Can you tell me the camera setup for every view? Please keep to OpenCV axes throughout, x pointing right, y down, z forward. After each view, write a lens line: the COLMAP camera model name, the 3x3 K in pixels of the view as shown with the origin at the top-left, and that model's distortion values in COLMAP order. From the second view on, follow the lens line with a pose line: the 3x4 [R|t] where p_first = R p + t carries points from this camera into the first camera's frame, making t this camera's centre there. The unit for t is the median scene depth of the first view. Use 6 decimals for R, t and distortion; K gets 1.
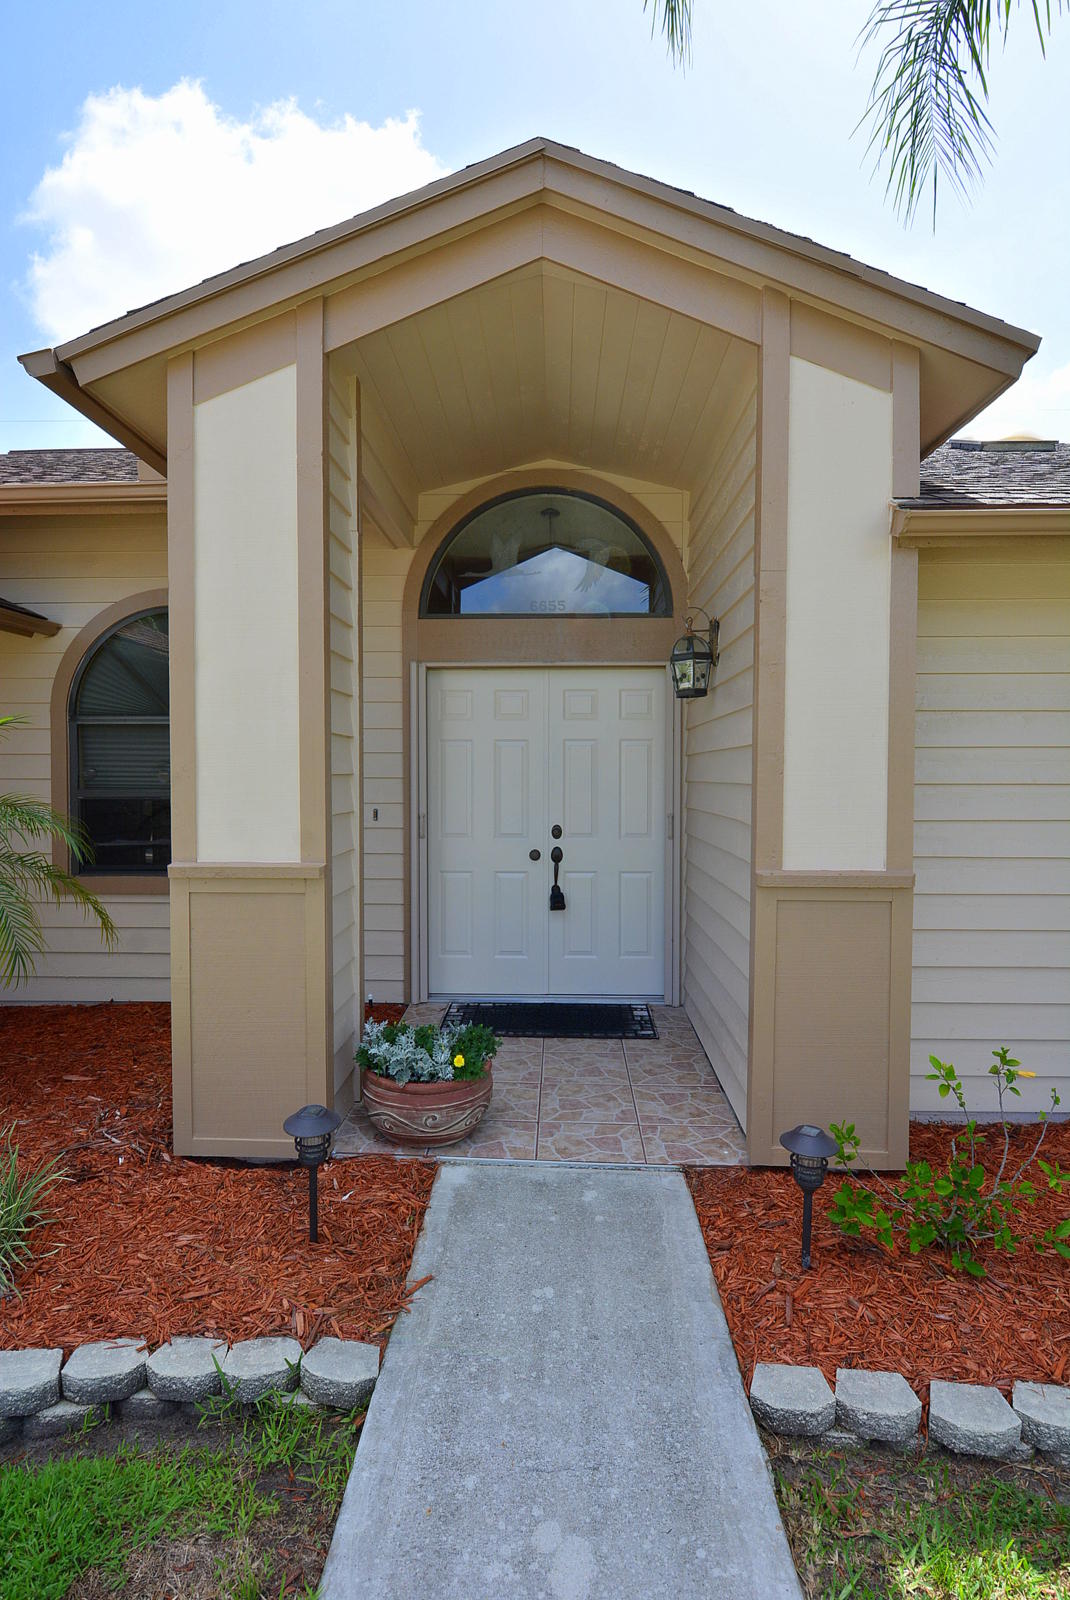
lens RADIAL K [[855.4, 0, 535.0], [0, 855.4, 800.0], [0, 0, 1]] dist [0.016213, -0.026588]
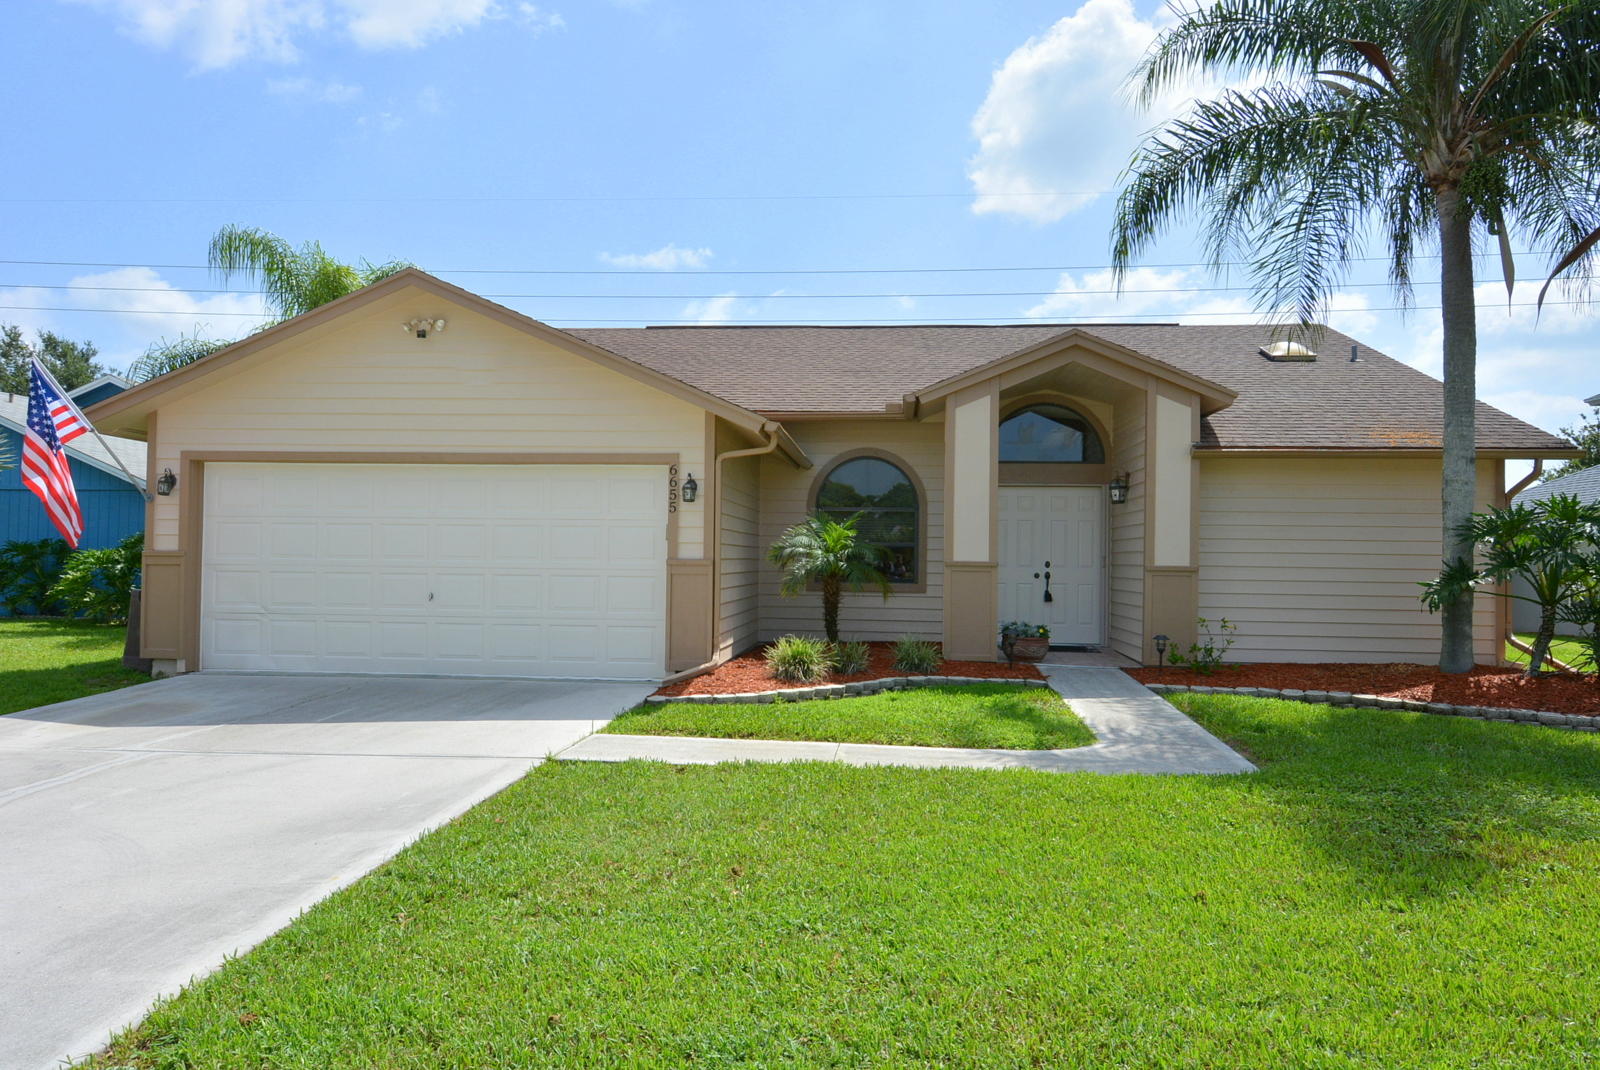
lens RADIAL K [[1067.2, 0, 800.0], [0, 1067.2, 535.0], [0, 0, 1]] dist [-0.005985, -0.002471]
pose [[0.998351, 0.014214, -0.055625, -0.661982], [-0.017367, 0.998244, -0.056624, 0.188038], [0.054722, 0.057497, 0.996845, -2.488669]]
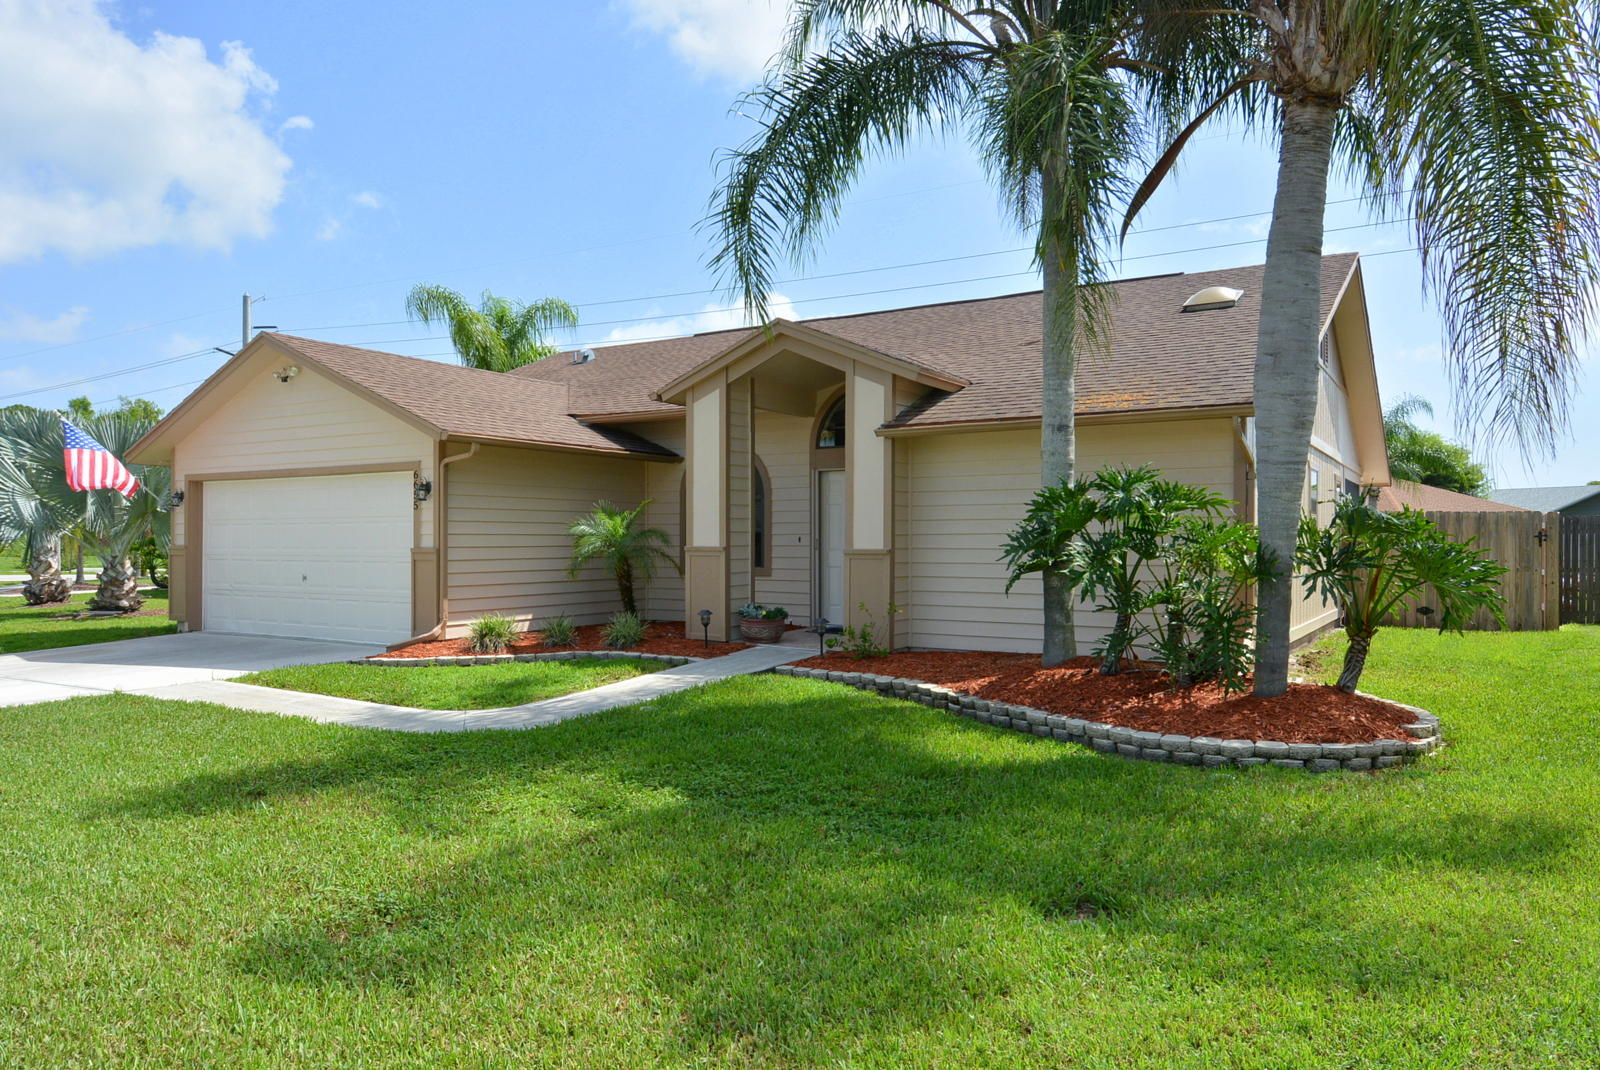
lens RADIAL K [[1067.2, 0, 800.0], [0, 1067.2, 535.0], [0, 0, 1]] dist [-0.005985, -0.002471]
pose [[0.868191, 0.000034, -0.496231, 1.753664], [-0.018072, 0.999339, -0.031549, 0.139396], [0.495901, 0.036358, 0.867617, -2.043953]]
